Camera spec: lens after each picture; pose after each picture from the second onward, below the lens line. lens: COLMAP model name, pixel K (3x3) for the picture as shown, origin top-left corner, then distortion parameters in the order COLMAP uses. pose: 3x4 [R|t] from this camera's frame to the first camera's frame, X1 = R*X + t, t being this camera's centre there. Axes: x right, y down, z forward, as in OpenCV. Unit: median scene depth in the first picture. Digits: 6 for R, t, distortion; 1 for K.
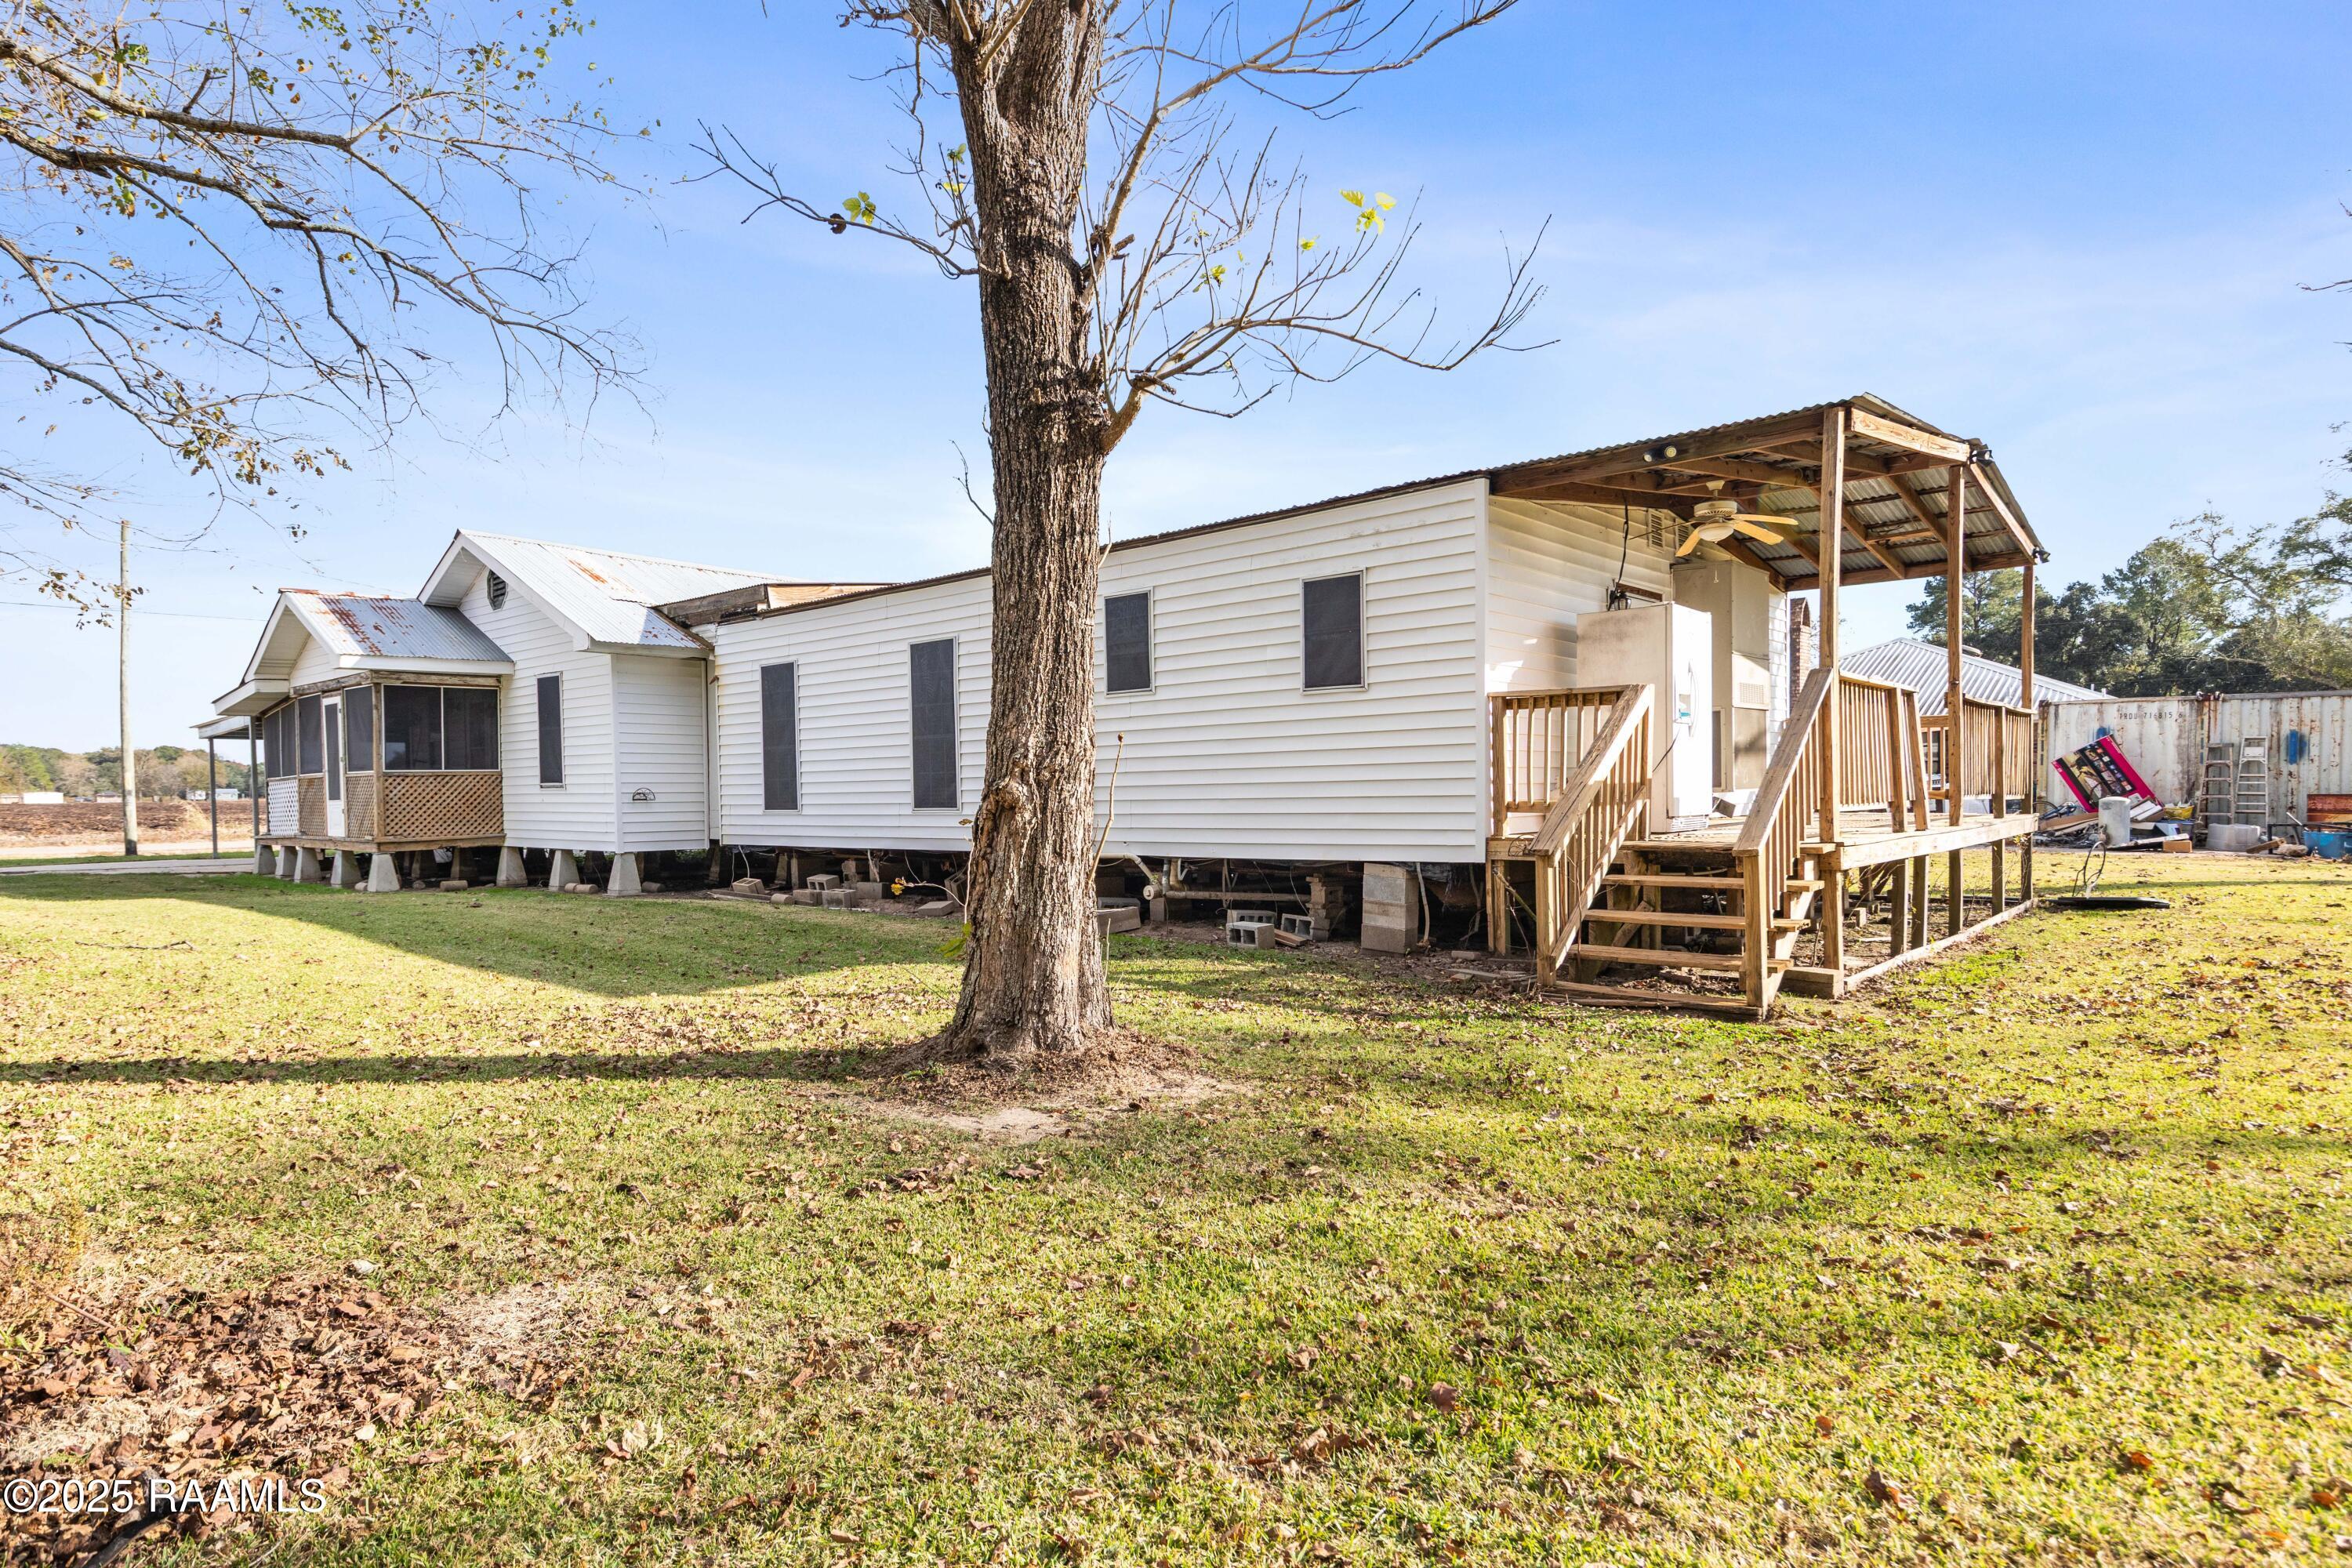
lens RADIAL K [[1295.5, 0, 1184.7], [0, 1295.5, 812.9], [0, 0, 1]] dist [0.010423, -0.001044]
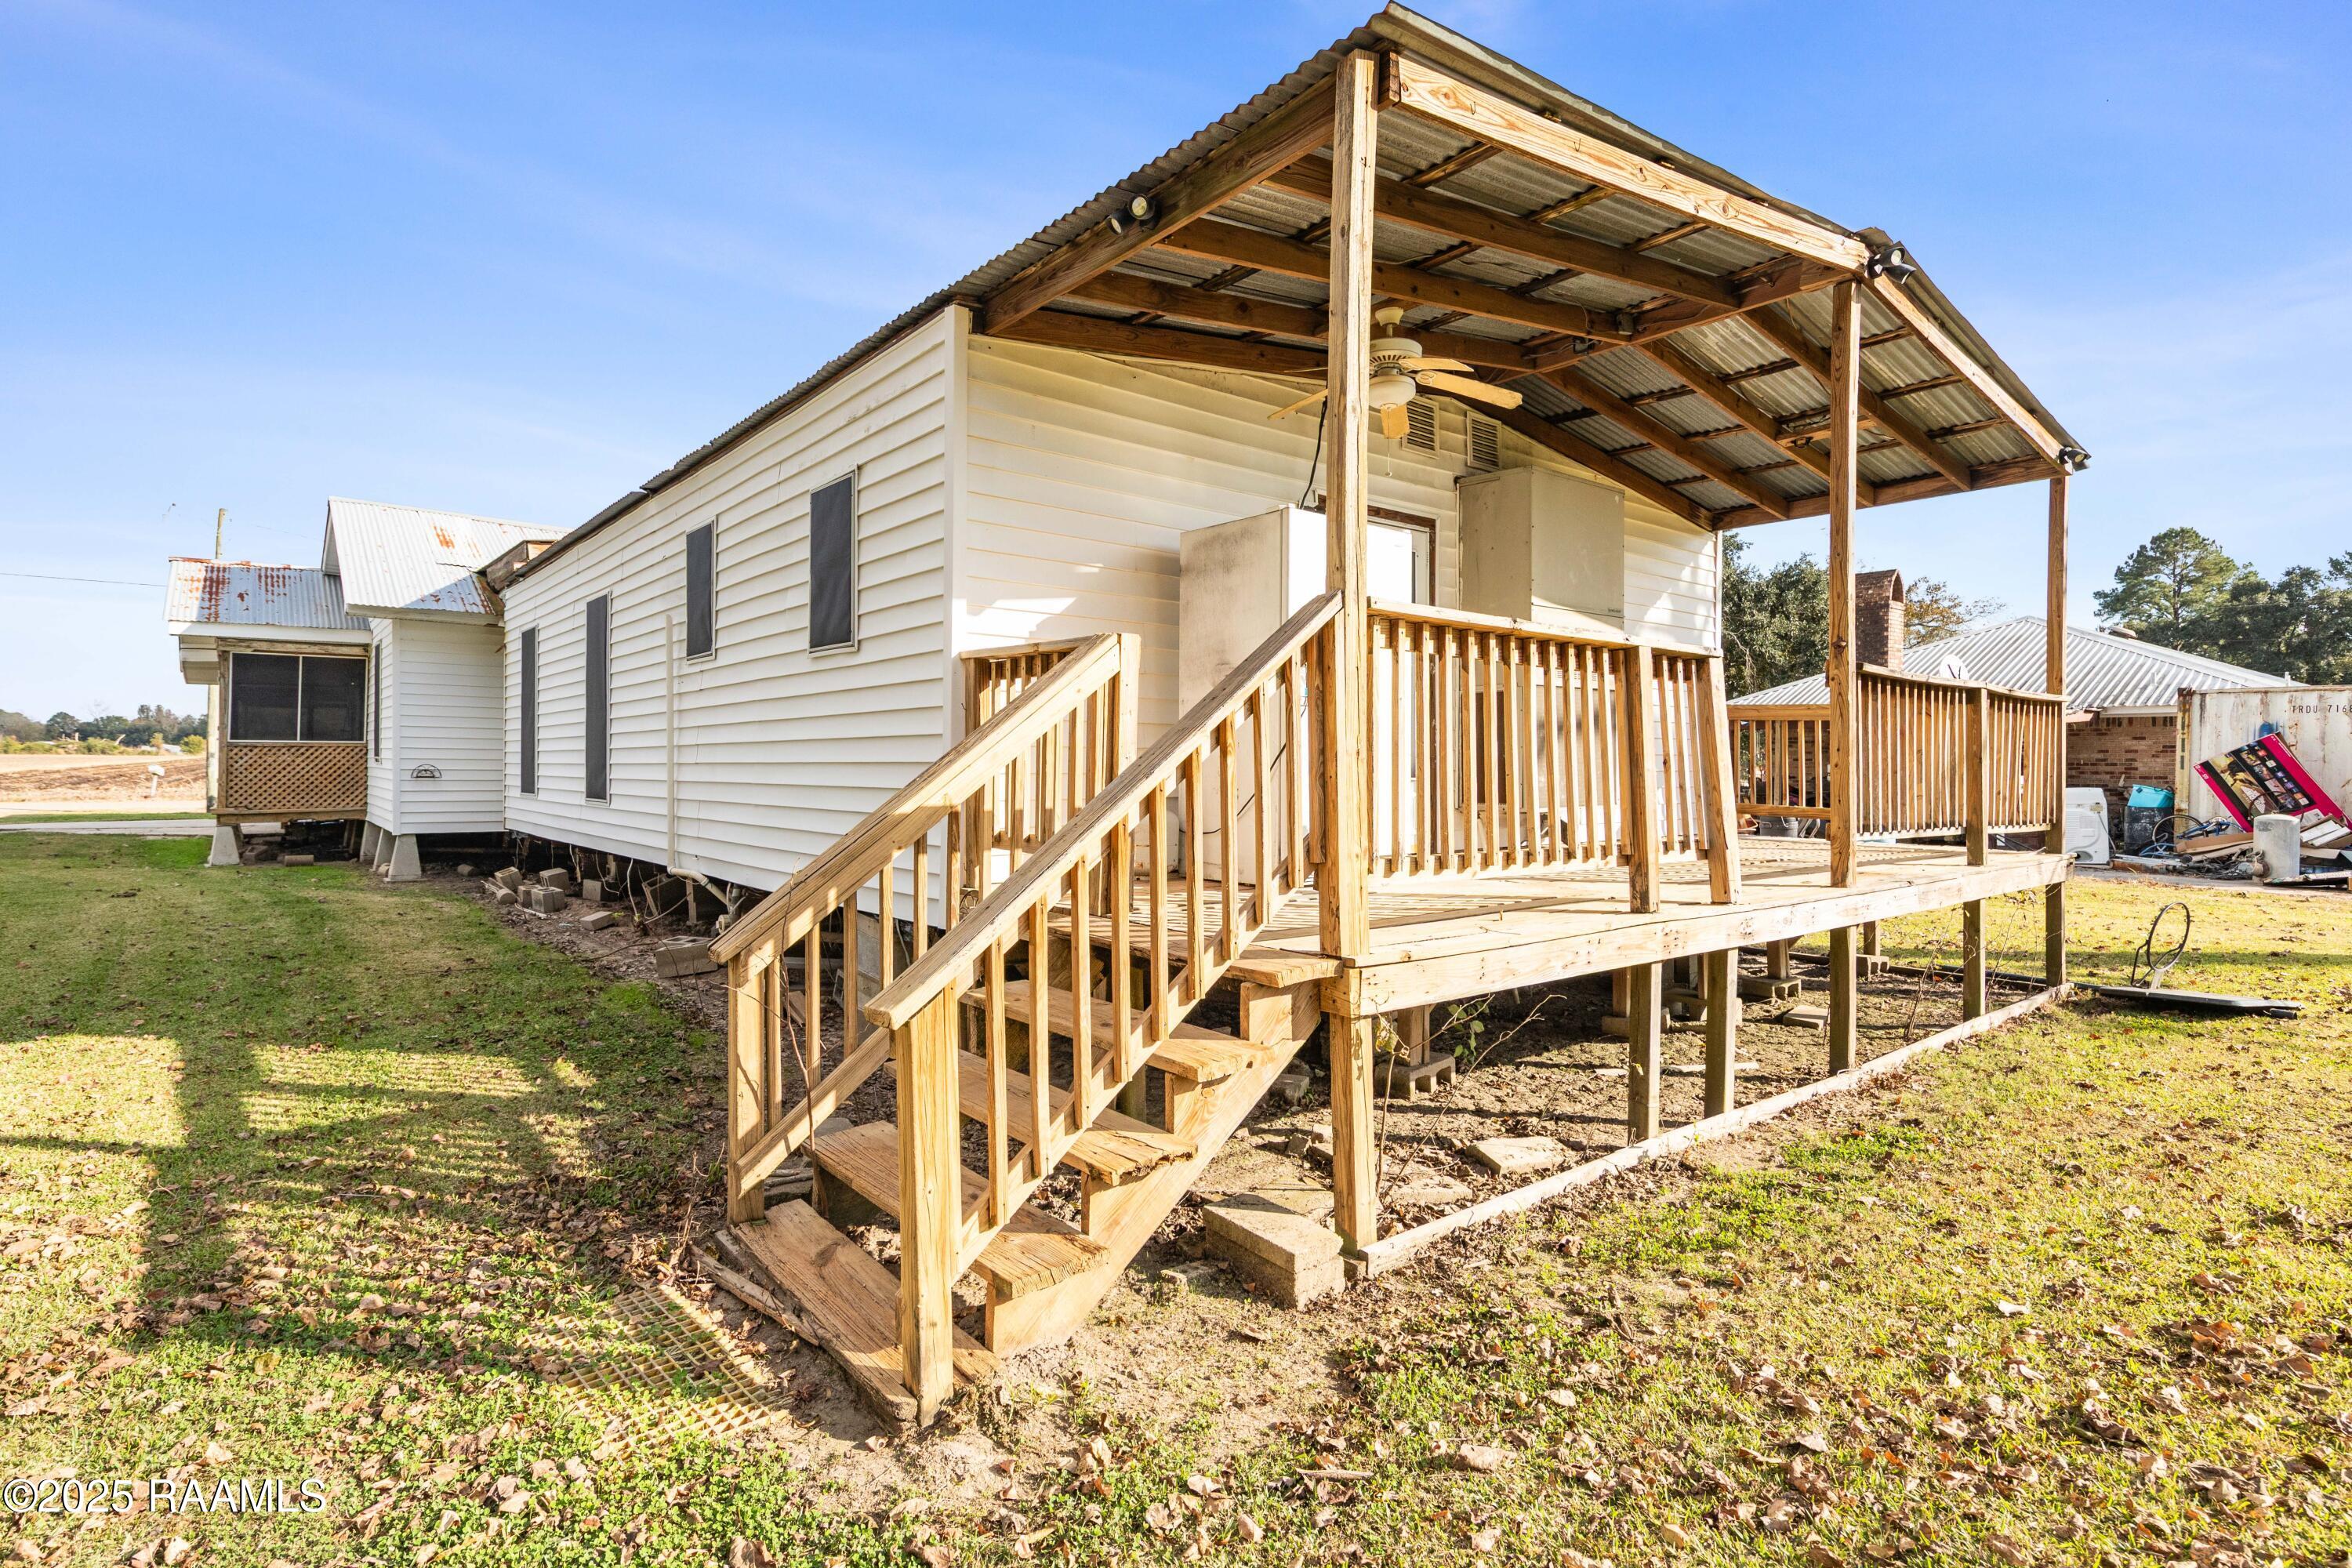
lens RADIAL K [[1159.3, 0, 1172.1], [0, 1159.3, 755.1], [0, 0, 1]] dist [0.006985, -0.000775]
pose [[0.984844, 0.020293, -0.172251, 0.228432], [-0.024654, 0.999426, -0.023215, -0.018003], [0.171681, 0.027110, 0.984780, 0.254327]]
